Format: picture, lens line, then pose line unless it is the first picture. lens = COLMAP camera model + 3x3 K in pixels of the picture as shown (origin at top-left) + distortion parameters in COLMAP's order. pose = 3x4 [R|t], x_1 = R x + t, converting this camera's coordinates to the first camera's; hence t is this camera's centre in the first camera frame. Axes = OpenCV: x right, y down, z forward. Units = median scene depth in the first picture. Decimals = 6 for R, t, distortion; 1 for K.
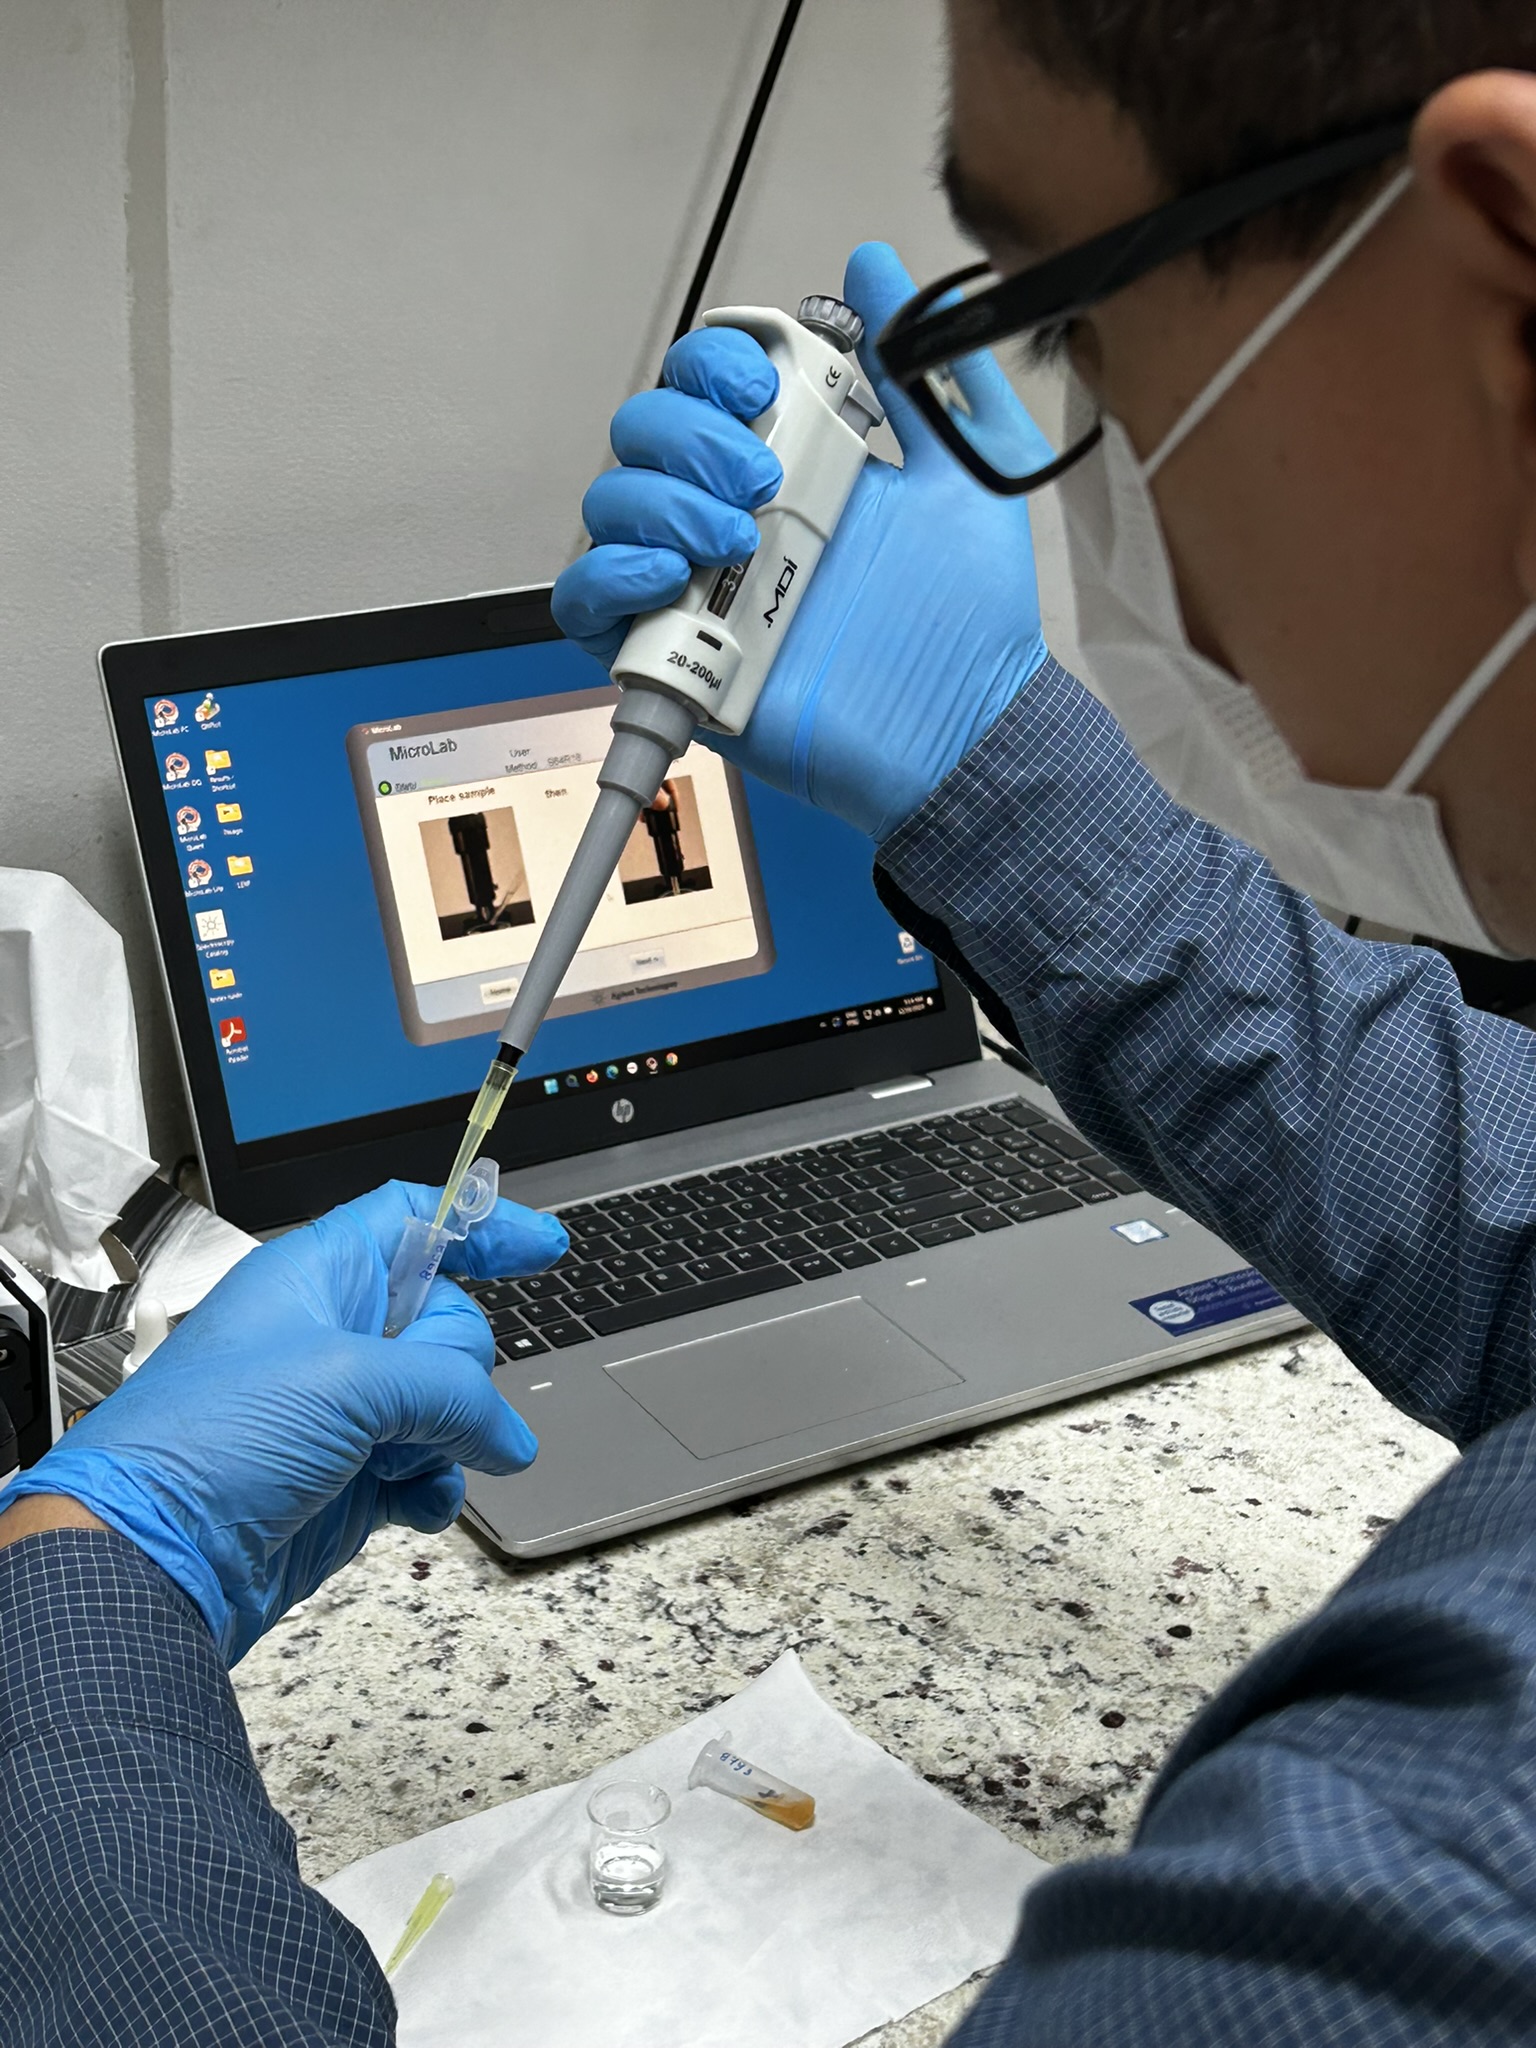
lens RADIAL K [[3123.5, 0, 775.3], [0, 3123.5, 1038.1], [0, 0, 1]] dist [0.194370, 0.000000]
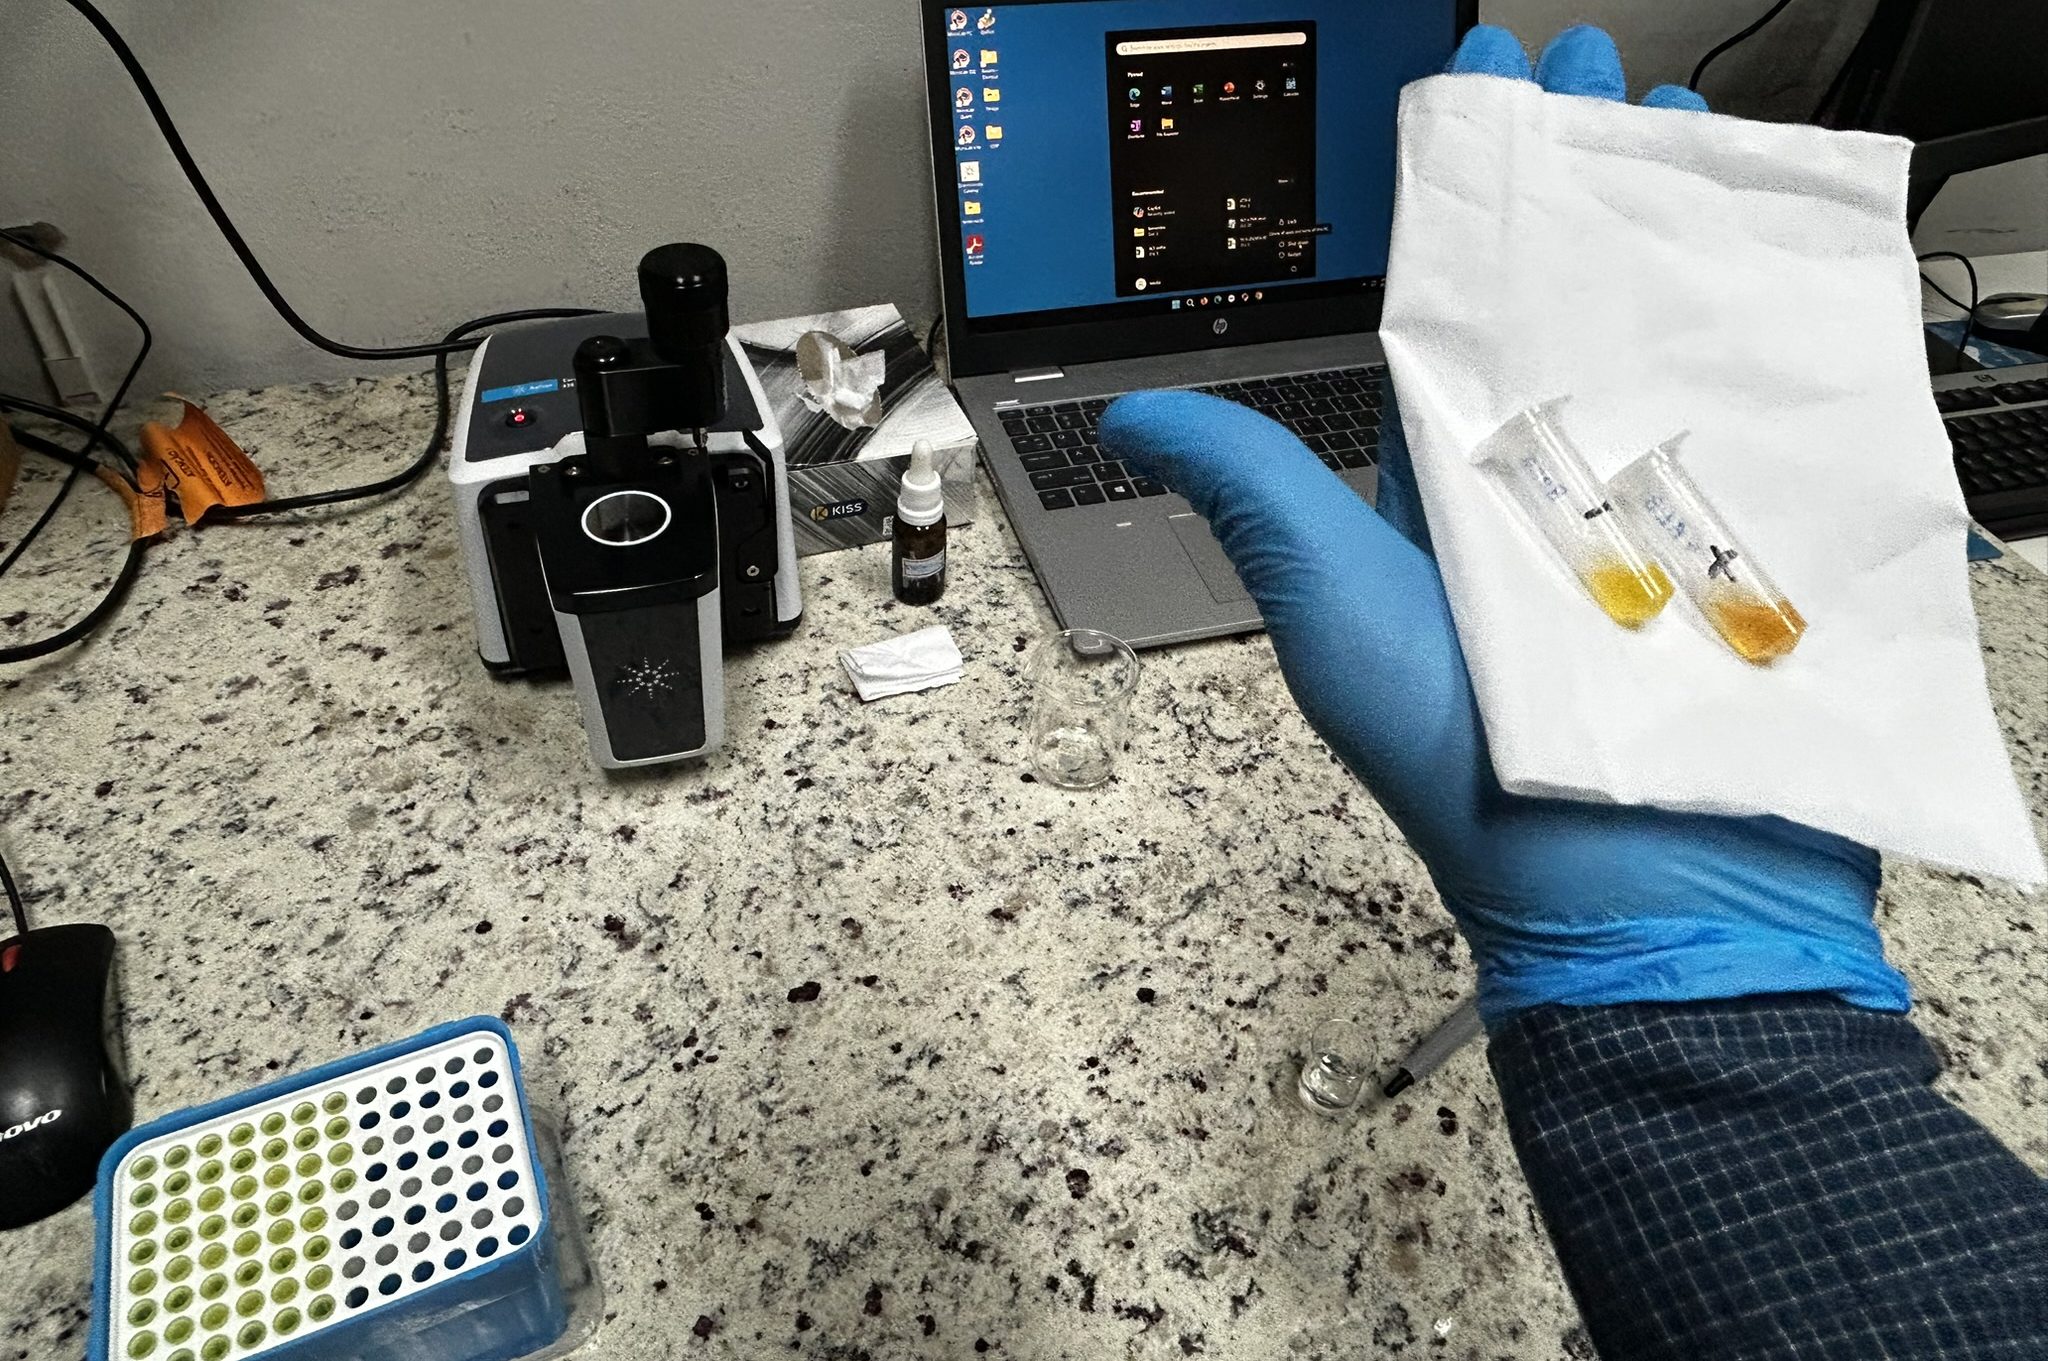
lens RADIAL K [[1351.7, 0, 998.6], [0, 1351.7, 577.8], [0, 0, 1]] dist [0.002931, -0.001100]
pose [[0.963297, 0.188690, -0.190933, -0.004324], [-0.127430, 0.947455, 0.293412, -0.051999], [0.236264, -0.258312, 0.936725, 0.405401]]
